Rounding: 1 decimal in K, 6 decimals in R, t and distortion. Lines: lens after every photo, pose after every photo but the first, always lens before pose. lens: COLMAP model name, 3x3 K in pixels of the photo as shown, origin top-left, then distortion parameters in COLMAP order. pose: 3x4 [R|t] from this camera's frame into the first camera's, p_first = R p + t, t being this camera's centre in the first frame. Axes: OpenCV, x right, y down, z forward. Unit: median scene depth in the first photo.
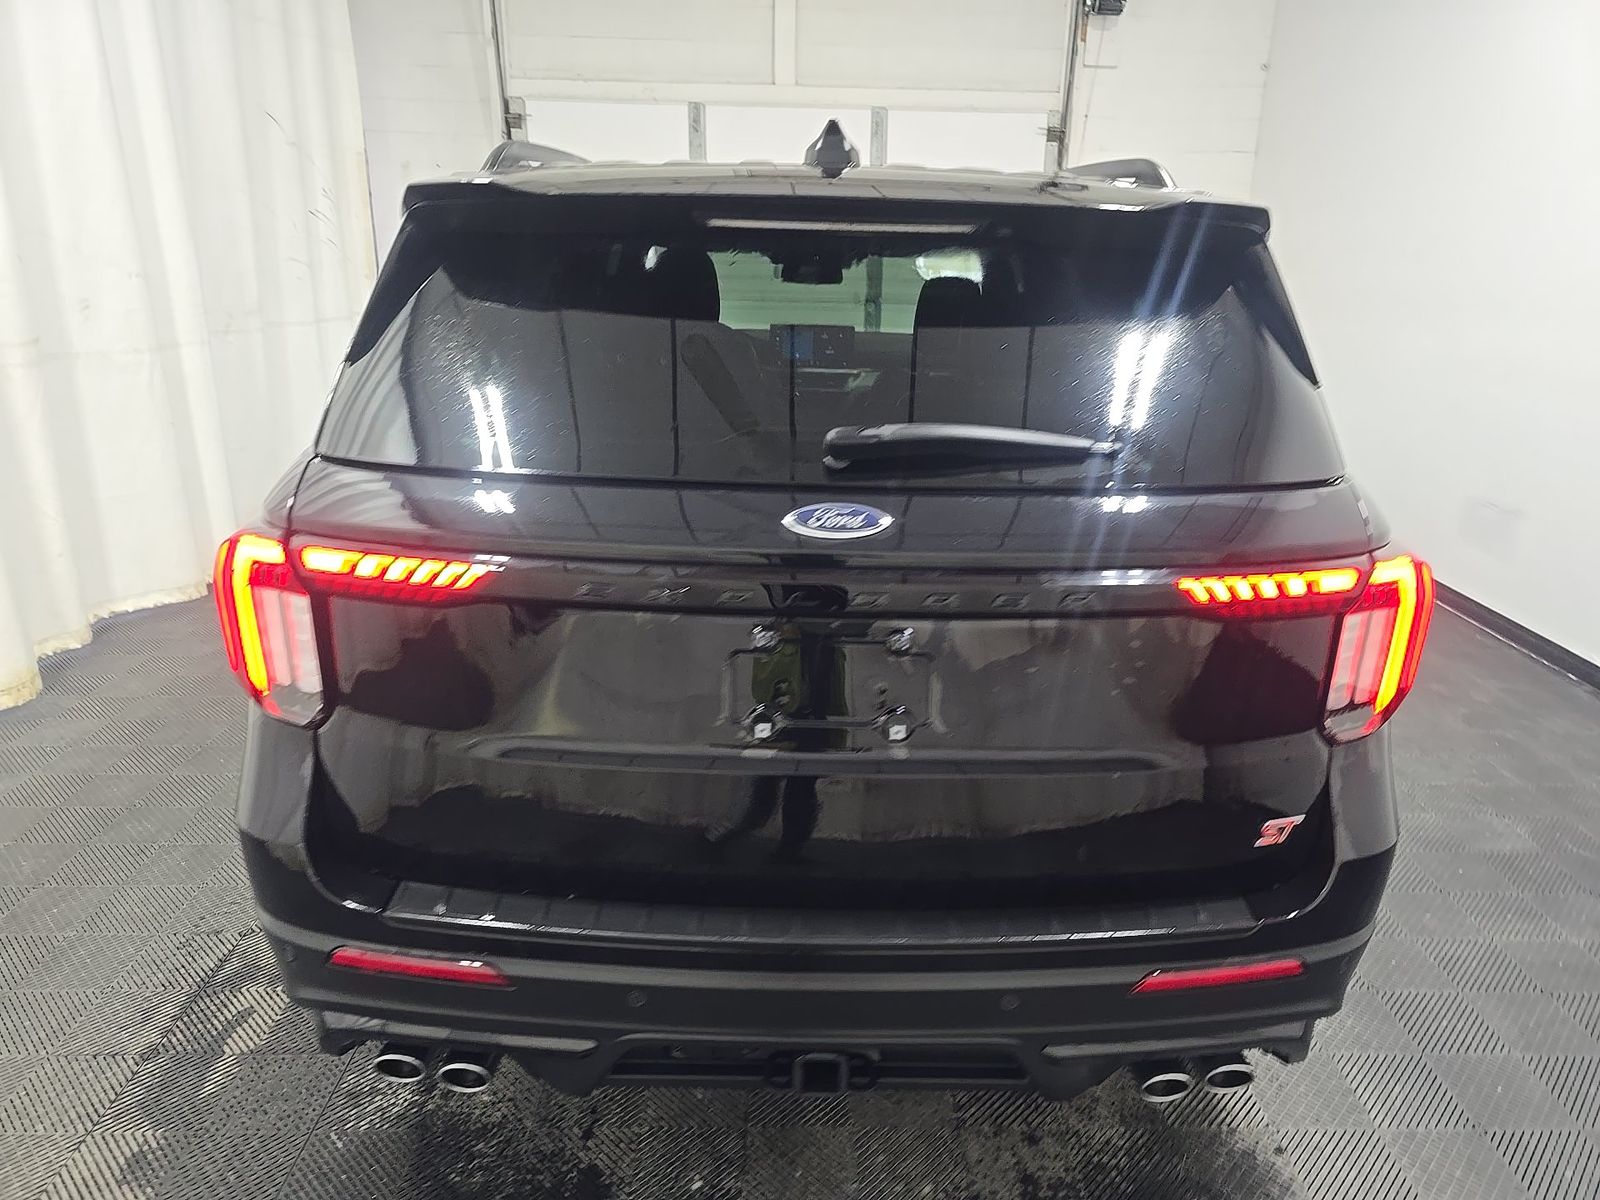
lens RADIAL K [[1081.8, 0, 800.0], [0, 1081.8, 600.0], [0, 0, 1]] dist [0.092870, -0.044400]
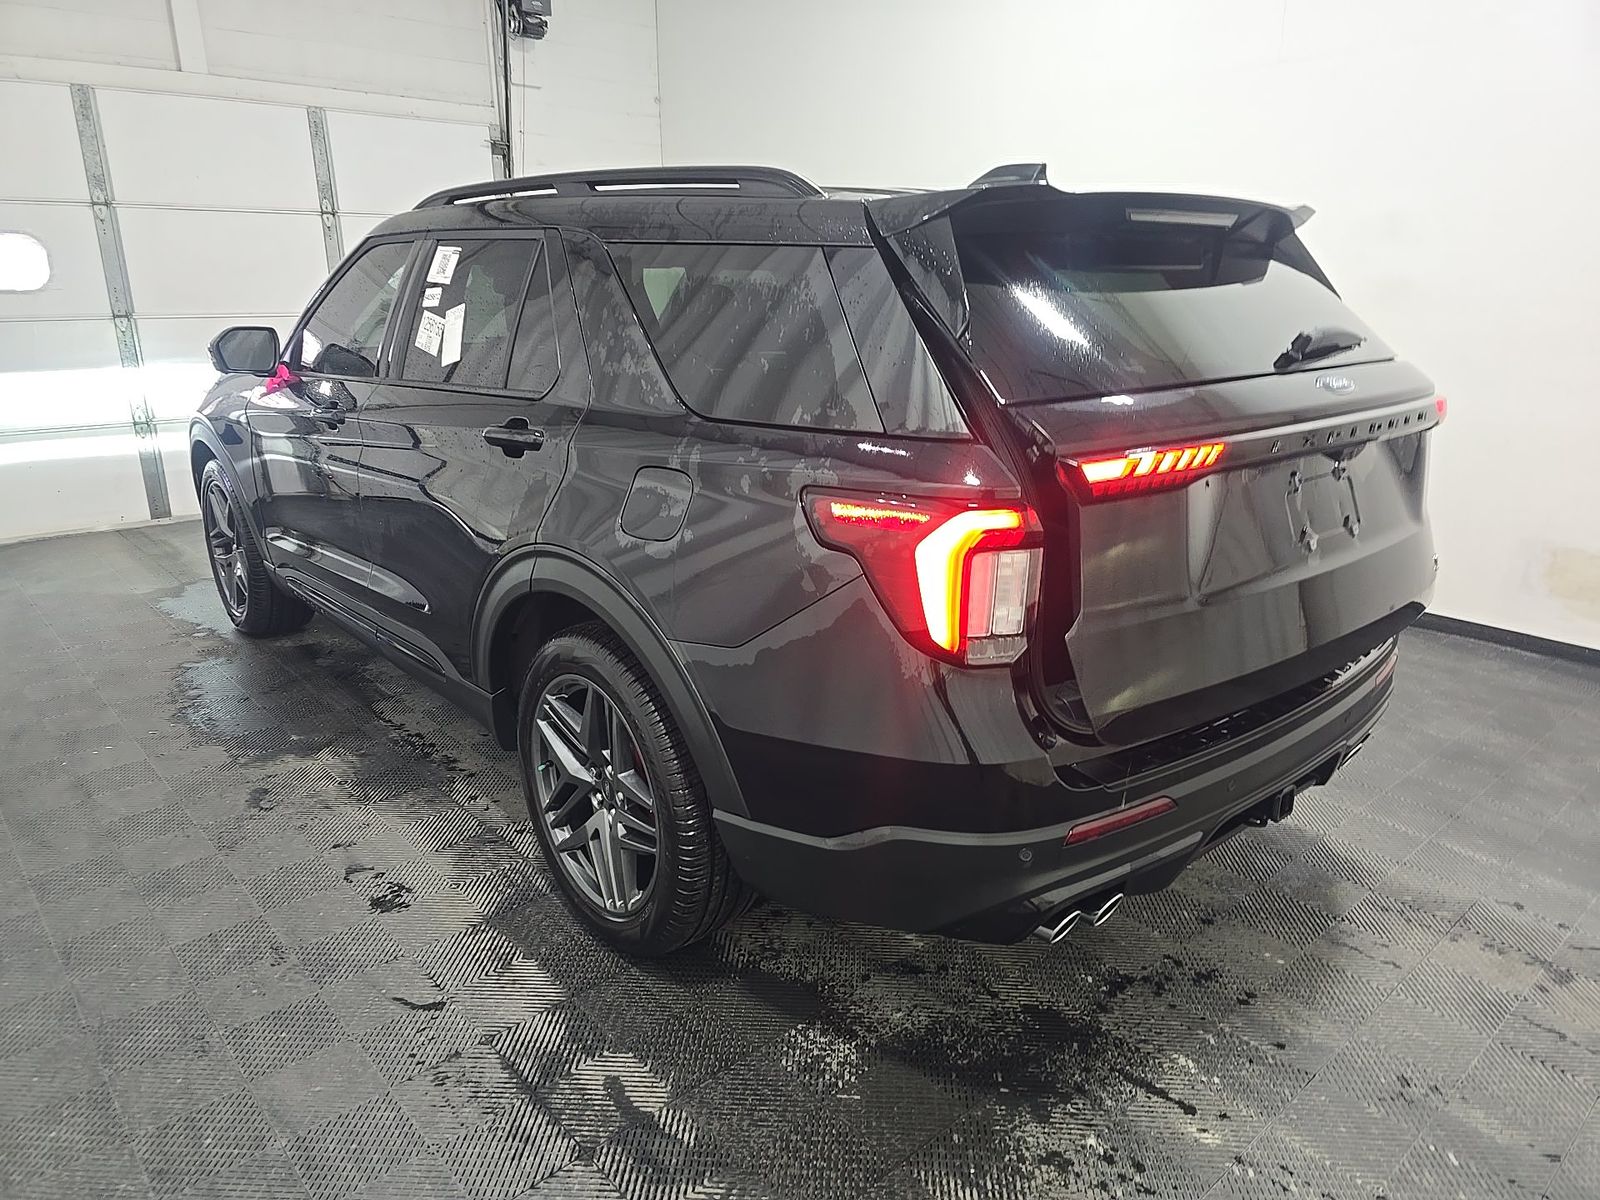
lens RADIAL K [[1081.8, 0, 800.0], [0, 1081.8, 600.0], [0, 0, 1]] dist [0.092870, -0.044400]
pose [[0.769570, -0.214479, 0.601465, -0.266665], [0.227024, 0.972265, 0.056228, -0.006866], [-0.596843, 0.093276, 0.796918, 0.053977]]
